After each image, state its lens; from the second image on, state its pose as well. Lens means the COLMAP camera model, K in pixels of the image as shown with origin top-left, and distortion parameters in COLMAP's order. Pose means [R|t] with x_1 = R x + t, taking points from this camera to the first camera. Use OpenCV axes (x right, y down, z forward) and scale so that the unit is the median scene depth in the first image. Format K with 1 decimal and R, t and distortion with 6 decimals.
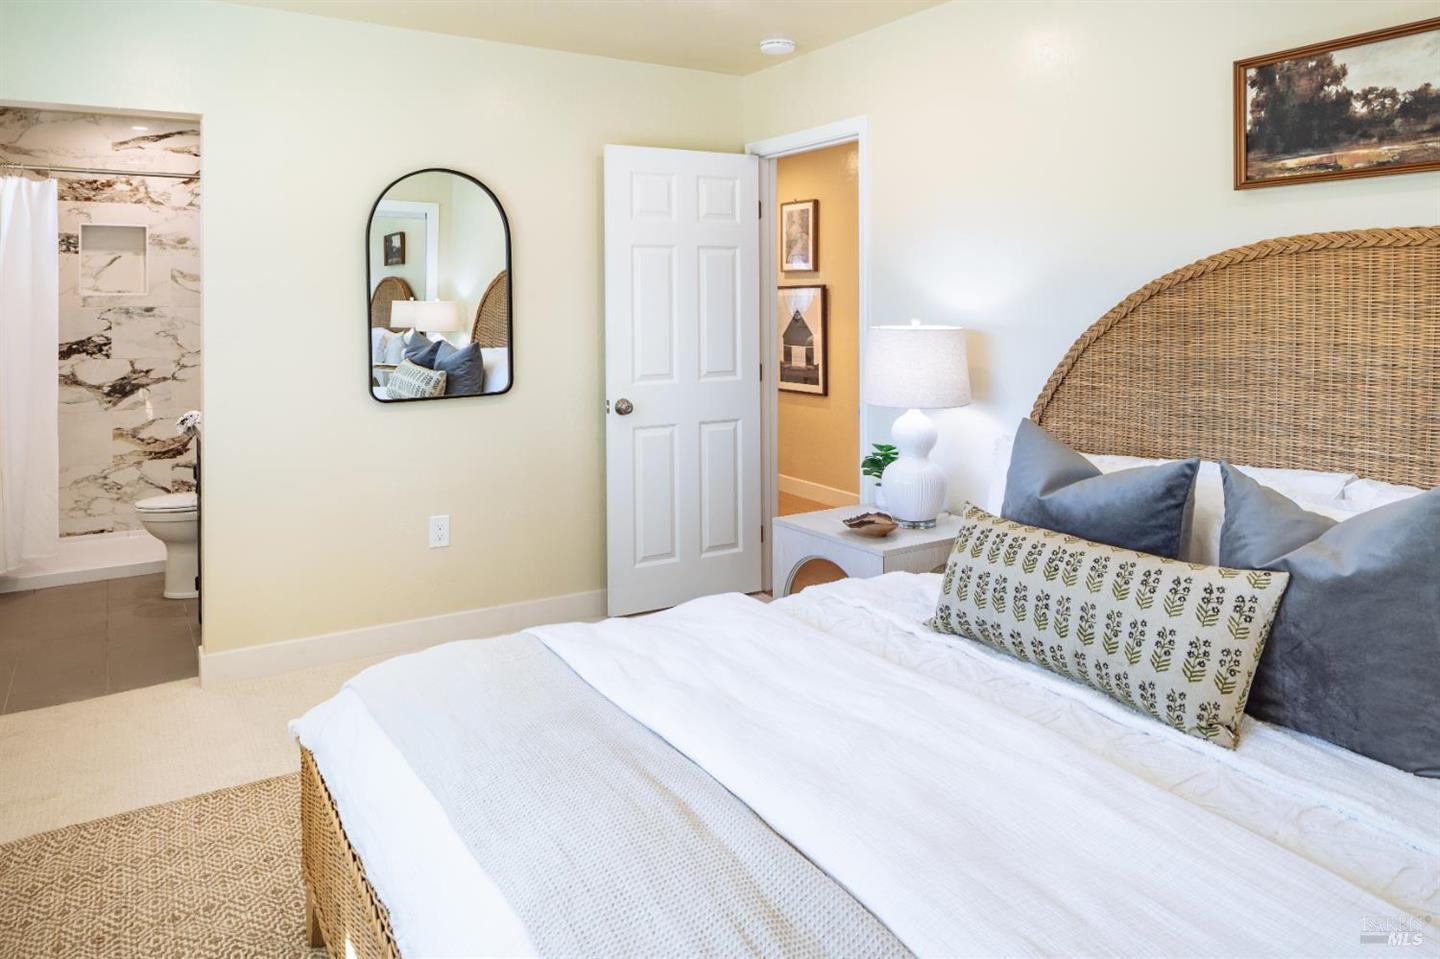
lens RADIAL K [[993.1, 0, 720.6], [0, 993.1, 404.8], [0, 0, 1]] dist [-0.005816, -0.000533]
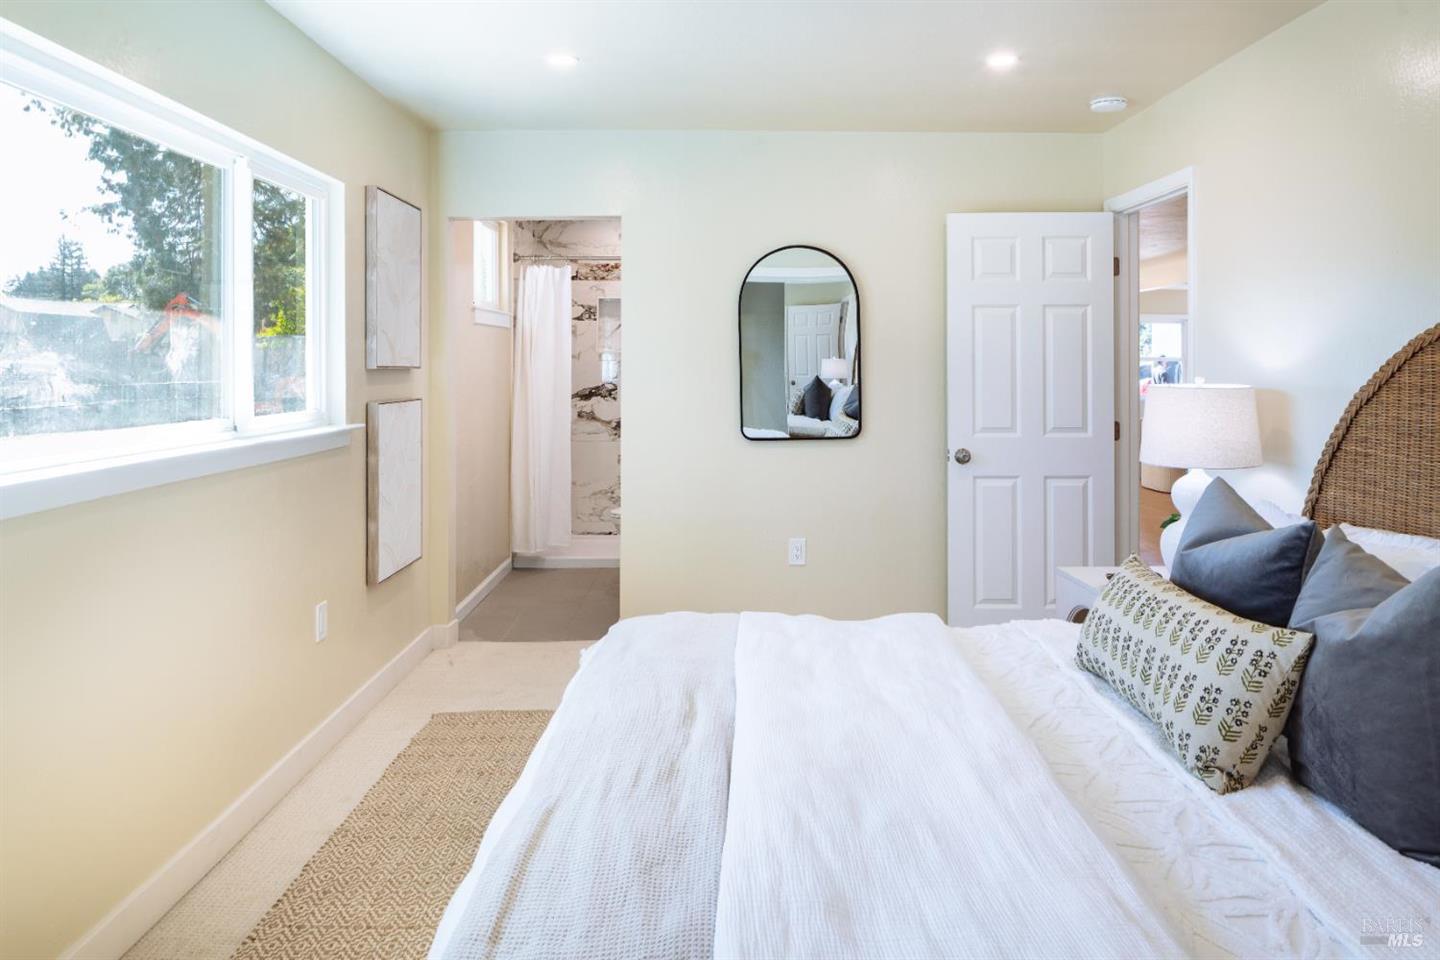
lens RADIAL K [[993.2, 0, 716.0], [0, 993.2, 492.7], [0, 0, 1]] dist [0.000798, -0.002787]
pose [[0.852206, 0.074268, -0.517908, 0.444594], [-0.058958, 0.997201, 0.045985, 0.014730], [0.519874, -0.008653, 0.854199, -0.118857]]
